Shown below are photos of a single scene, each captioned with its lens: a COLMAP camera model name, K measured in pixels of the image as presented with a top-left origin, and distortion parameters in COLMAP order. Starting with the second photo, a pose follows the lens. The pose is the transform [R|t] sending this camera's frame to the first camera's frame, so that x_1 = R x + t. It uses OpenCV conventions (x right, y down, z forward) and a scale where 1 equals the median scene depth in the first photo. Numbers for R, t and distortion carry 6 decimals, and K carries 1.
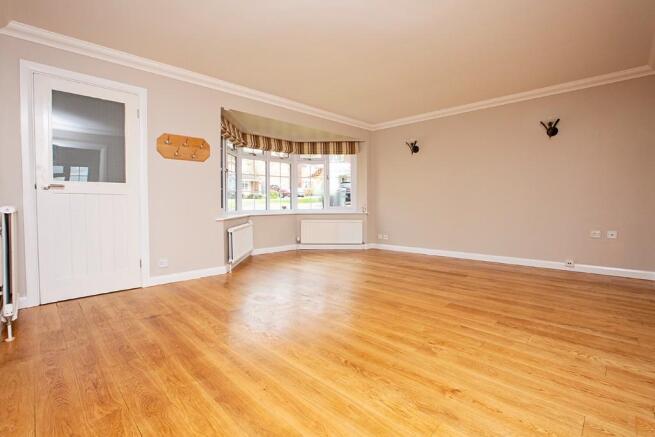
lens RADIAL K [[304.0, 0, 323.2], [0, 304.0, 211.9], [0, 0, 1]] dist [0.000073, 0.000100]
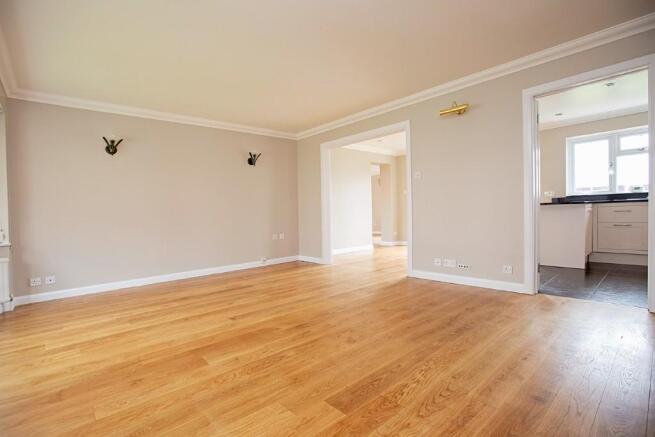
lens RADIAL K [[304.0, 0, 323.2], [0, 304.0, 211.9], [0, 0, 1]] dist [0.000073, 0.000100]
pose [[0.045210, 0.005947, 0.998960, -0.719749], [0.055134, 0.998443, -0.008439, -0.029997], [-0.997455, 0.055458, 0.044812, 0.838890]]
